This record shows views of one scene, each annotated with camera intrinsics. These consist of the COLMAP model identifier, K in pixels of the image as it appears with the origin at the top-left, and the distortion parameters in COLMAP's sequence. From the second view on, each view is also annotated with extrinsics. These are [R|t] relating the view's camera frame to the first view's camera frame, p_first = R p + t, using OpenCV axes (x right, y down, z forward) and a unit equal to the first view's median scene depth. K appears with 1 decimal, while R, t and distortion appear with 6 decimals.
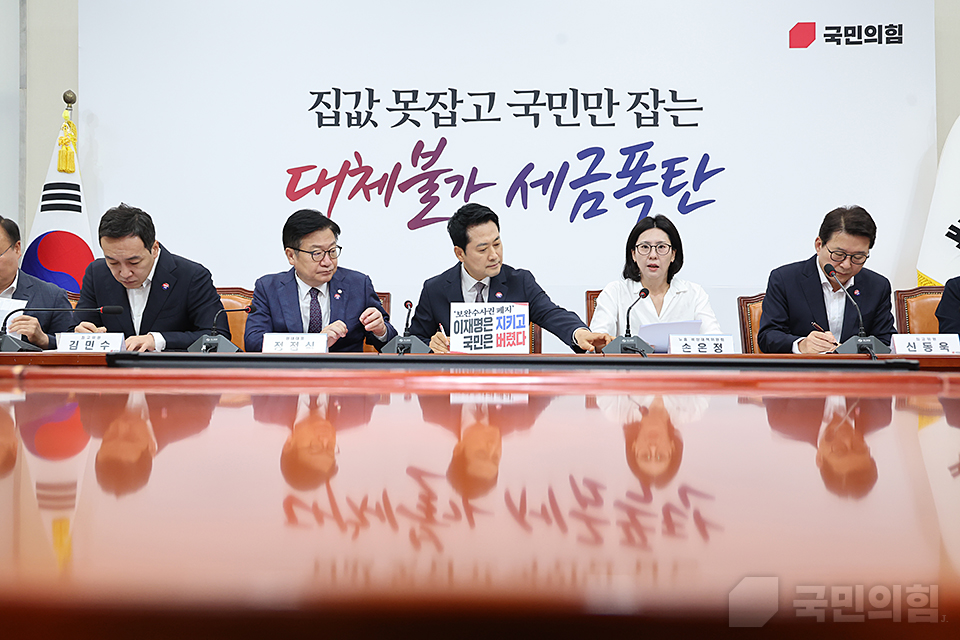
lens RADIAL K [[870.0, 0, 482.6], [0, 870.0, 324.8], [0, 0, 1]] dist [-0.013996, 0.010403]
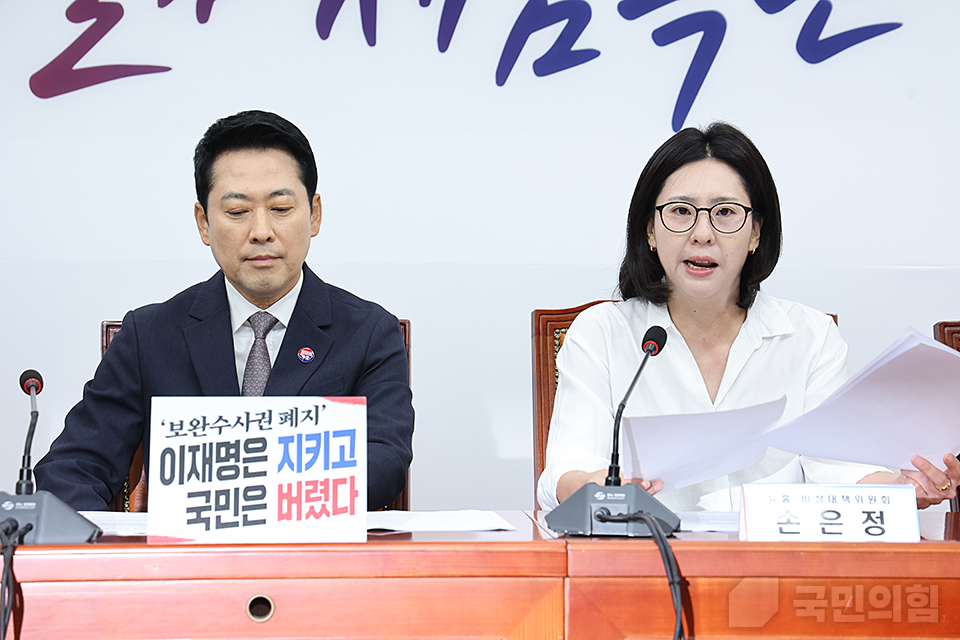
lens RADIAL K [[2518.7, 0, 485.0], [0, 2518.7, 322.4], [0, 0, 1]] dist [0.492919, 0.764481]
pose [[0.996230, 0.001959, 0.086727, 0.010151], [-0.004502, 0.999565, 0.029136, -0.089220], [-0.086632, -0.029416, 0.995806, -0.071021]]
